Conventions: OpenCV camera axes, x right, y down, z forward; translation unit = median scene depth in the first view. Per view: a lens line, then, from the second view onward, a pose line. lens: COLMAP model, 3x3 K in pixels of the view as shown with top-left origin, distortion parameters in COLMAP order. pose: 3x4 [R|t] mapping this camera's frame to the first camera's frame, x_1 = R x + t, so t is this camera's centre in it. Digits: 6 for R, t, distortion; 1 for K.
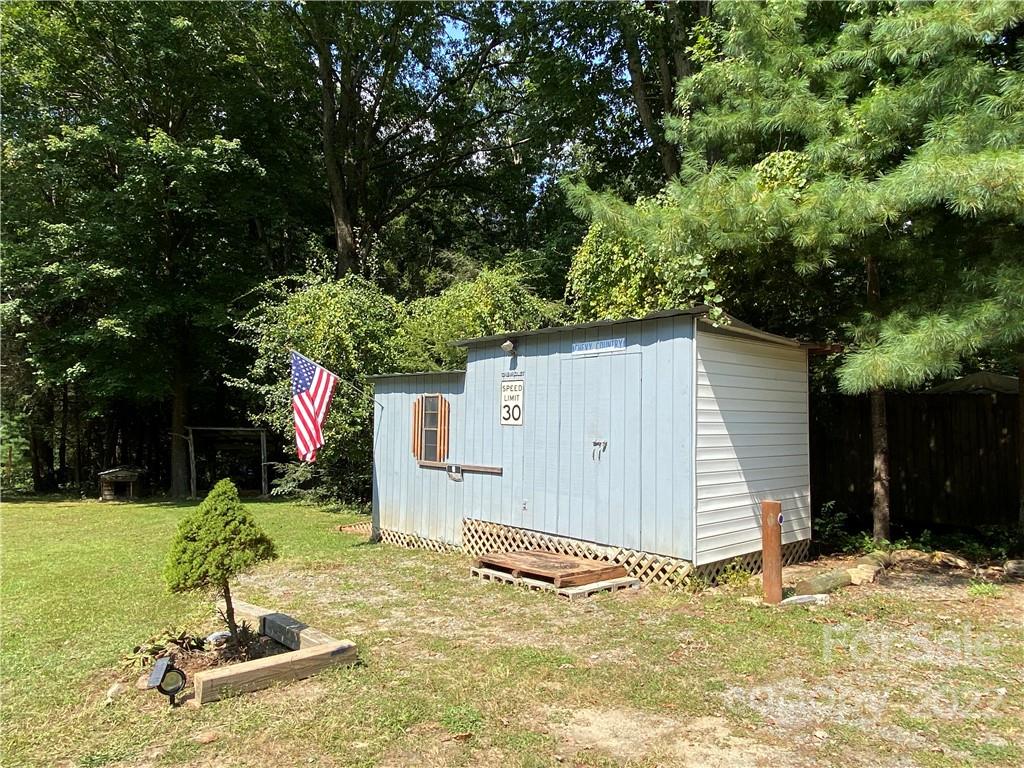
lens RADIAL K [[655.4, 0, 512.0], [0, 655.4, 384.0], [0, 0, 1]] dist [0.044127, 0.000110]
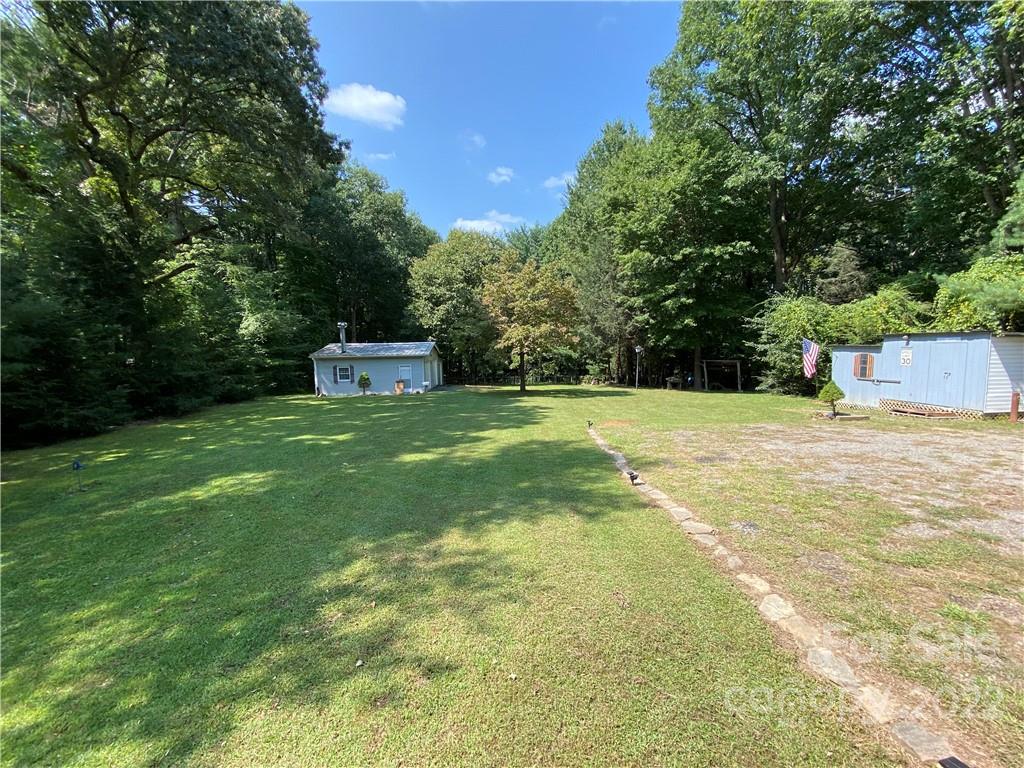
lens RADIAL K [[431.0, 0, 512.0], [0, 431.0, 384.0], [0, 0, 1]] dist [0.001031, -0.012763]
pose [[0.776793, 0.034077, -0.628833, -0.135918], [0.051347, 0.991783, 0.117174, -0.138859], [0.627659, -0.123309, 0.768661, -1.278017]]
